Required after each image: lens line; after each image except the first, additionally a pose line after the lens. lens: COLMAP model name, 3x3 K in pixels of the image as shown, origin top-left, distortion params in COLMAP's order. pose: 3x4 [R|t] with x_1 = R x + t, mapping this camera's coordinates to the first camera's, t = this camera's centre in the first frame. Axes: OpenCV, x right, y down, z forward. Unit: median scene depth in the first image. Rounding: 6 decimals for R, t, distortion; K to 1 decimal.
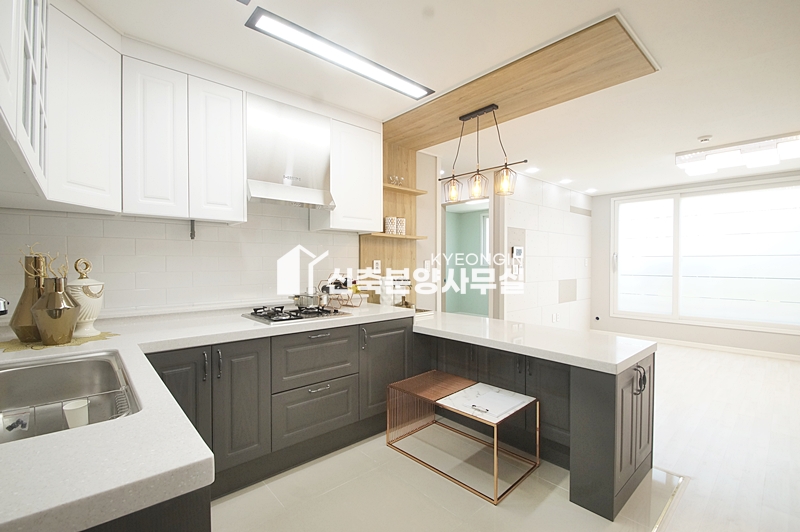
lens RADIAL K [[356.5, 0, 398.9], [0, 356.5, 263.5], [0, 0, 1]] dist [0.015054, -0.000126]
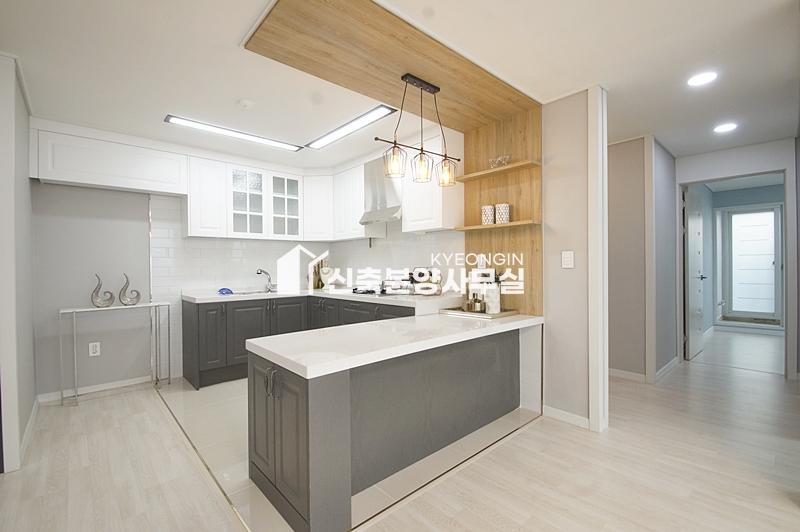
lens RADIAL K [[356.5, 0, 400.1], [0, 356.5, 272.6], [0, 0, 1]] dist [0.015054, -0.000126]
pose [[0.007595, 0.018204, -0.999805, 0.856139], [0.006413, 0.999813, 0.018252, 0.020325], [0.999951, -0.006551, 0.007477, 0.741391]]
